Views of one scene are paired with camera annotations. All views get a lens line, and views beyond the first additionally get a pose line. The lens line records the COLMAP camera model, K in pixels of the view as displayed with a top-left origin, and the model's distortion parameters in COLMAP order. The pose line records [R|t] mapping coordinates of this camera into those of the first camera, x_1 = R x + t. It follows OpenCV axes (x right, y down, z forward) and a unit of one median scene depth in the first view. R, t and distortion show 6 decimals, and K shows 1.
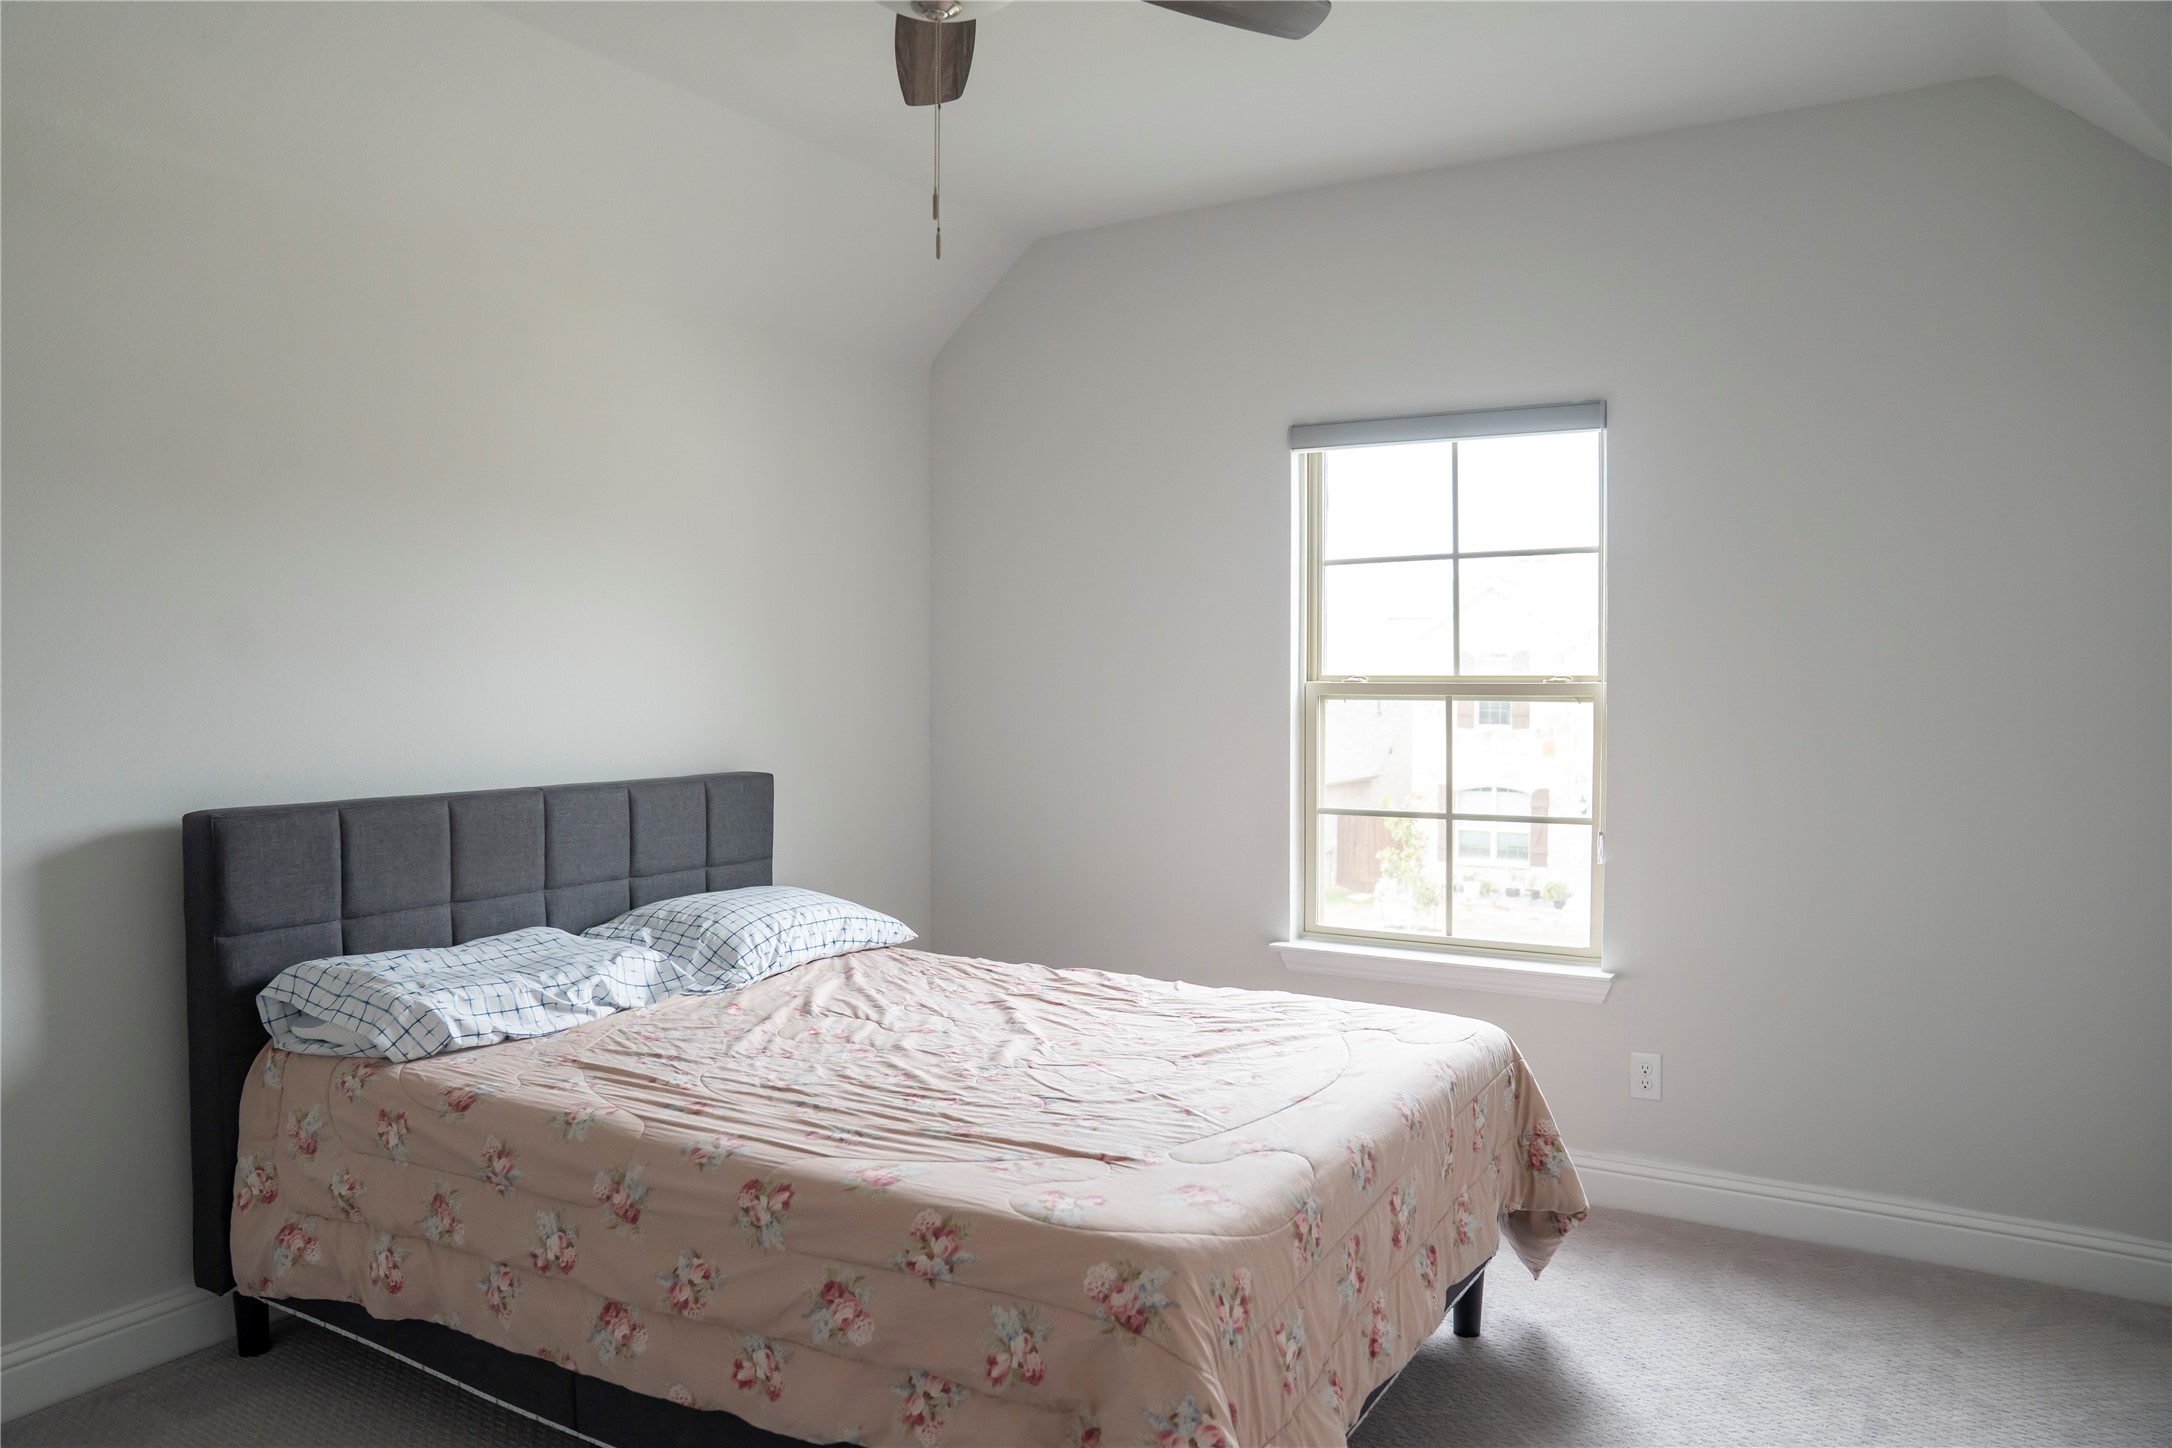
lens RADIAL K [[1477.7, 0, 1059.4], [0, 1477.7, 723.0], [0, 0, 1]] dist [-0.125708, 0.080644]
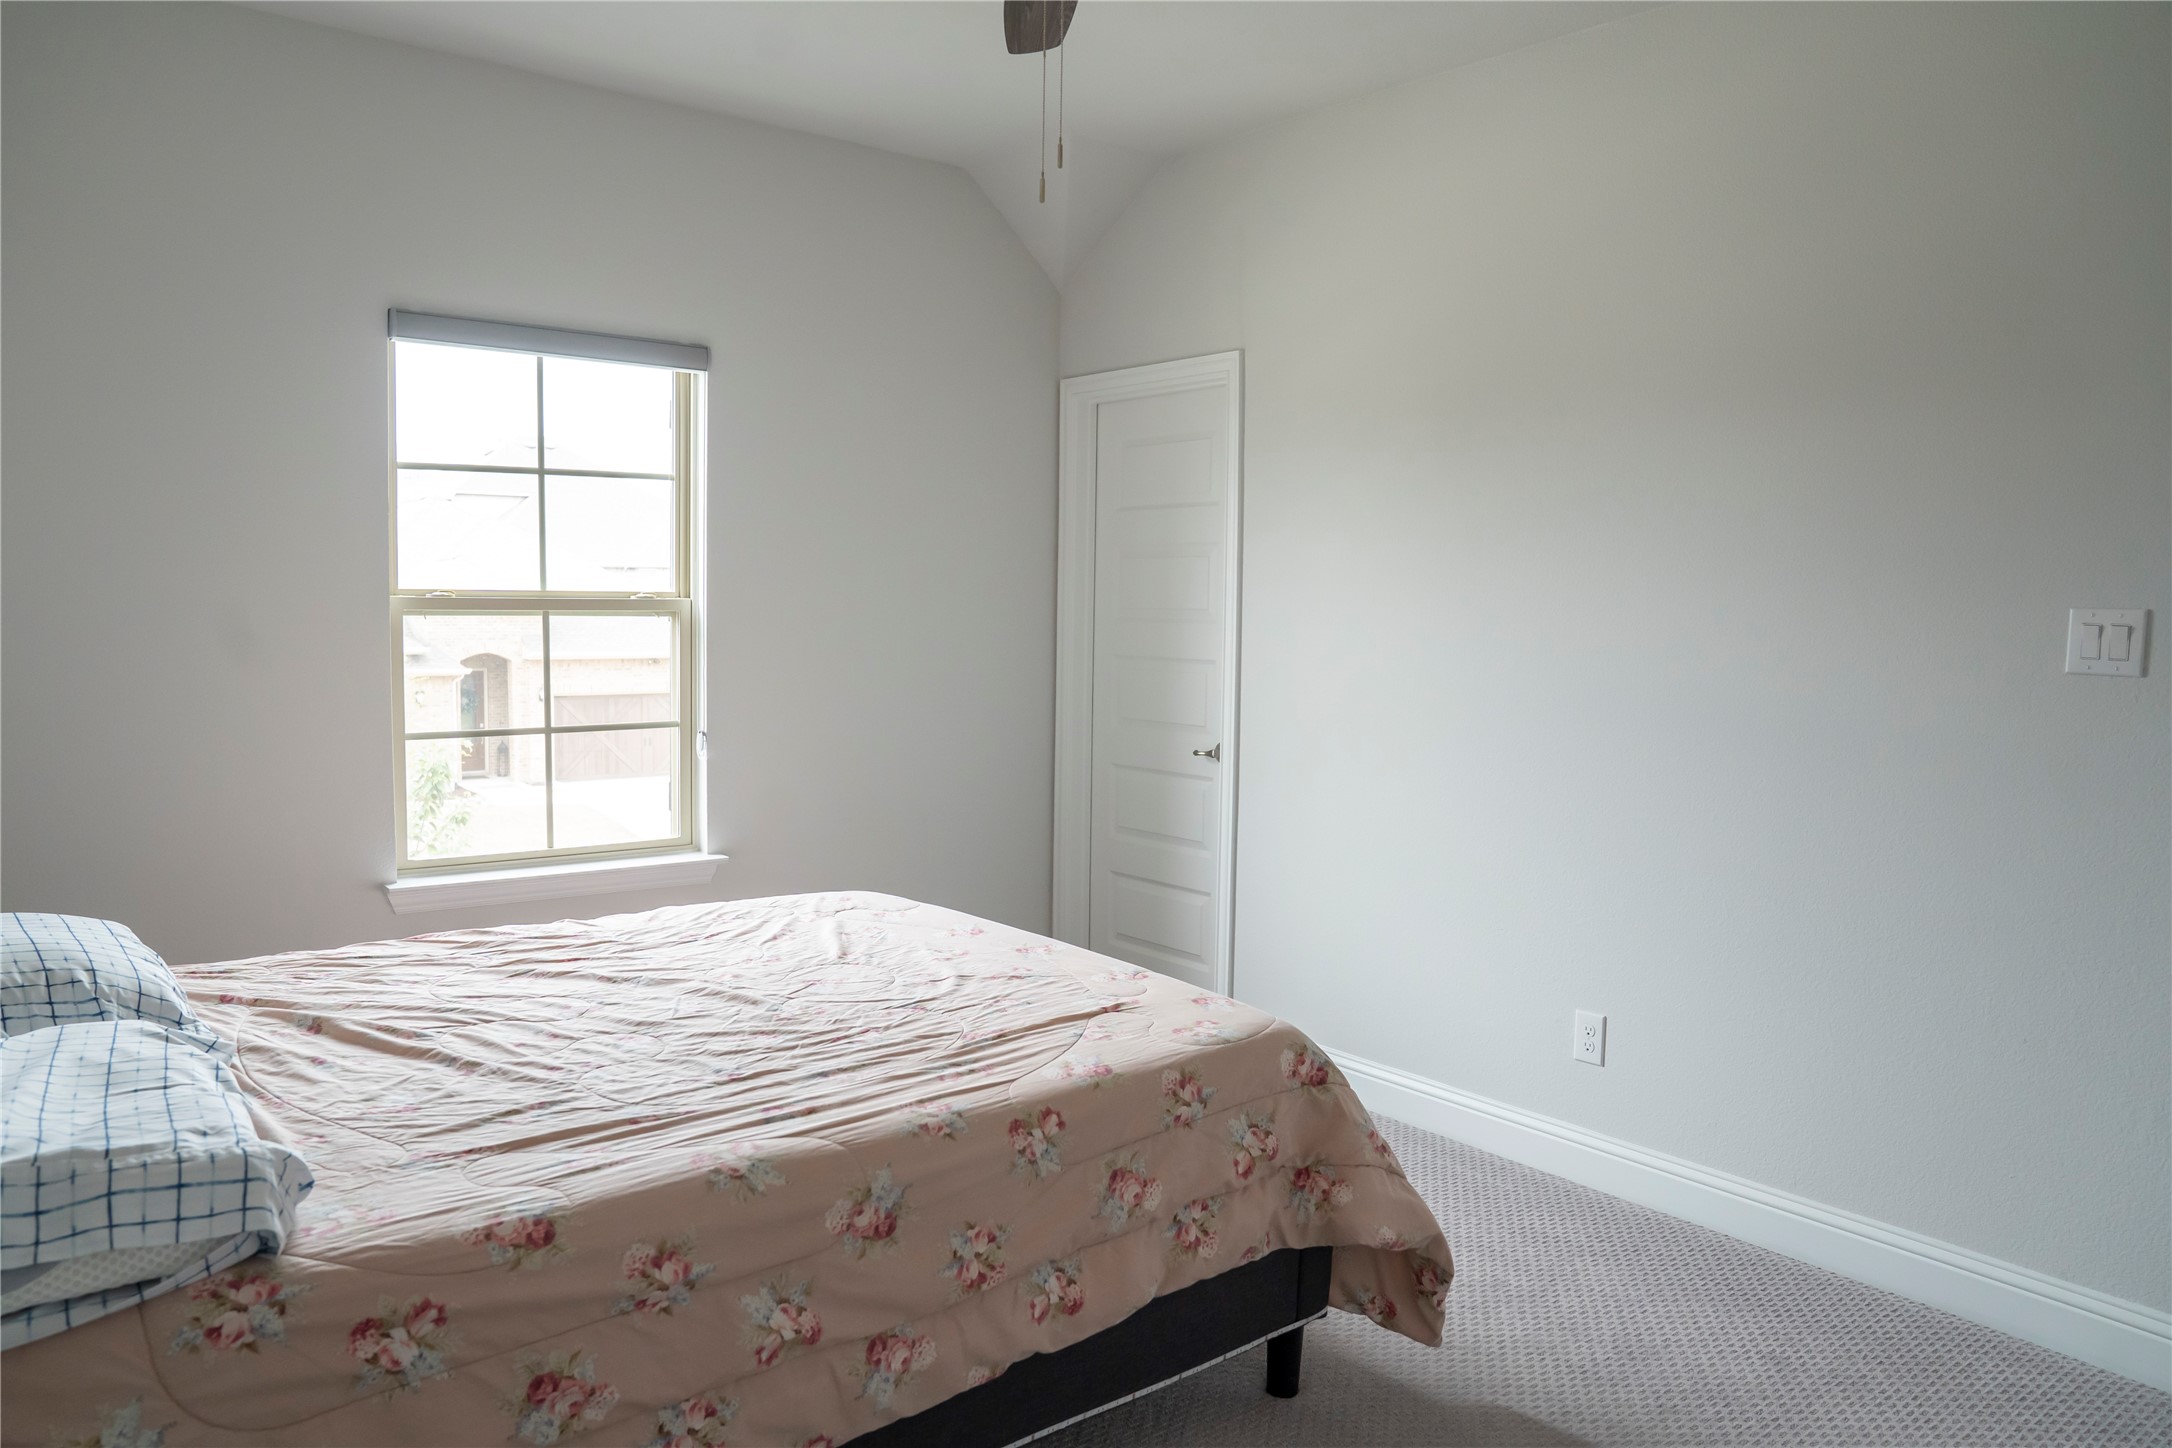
lens RADIAL K [[1477.7, 0, 1059.4], [0, 1477.7, 723.0], [0, 0, 1]] dist [-0.125708, 0.080644]
pose [[0.348888, -0.074652, 0.934186, -0.953584], [0.011433, 0.997087, 0.075408, -0.022591], [-0.937095, -0.015628, 0.348726, 0.548792]]
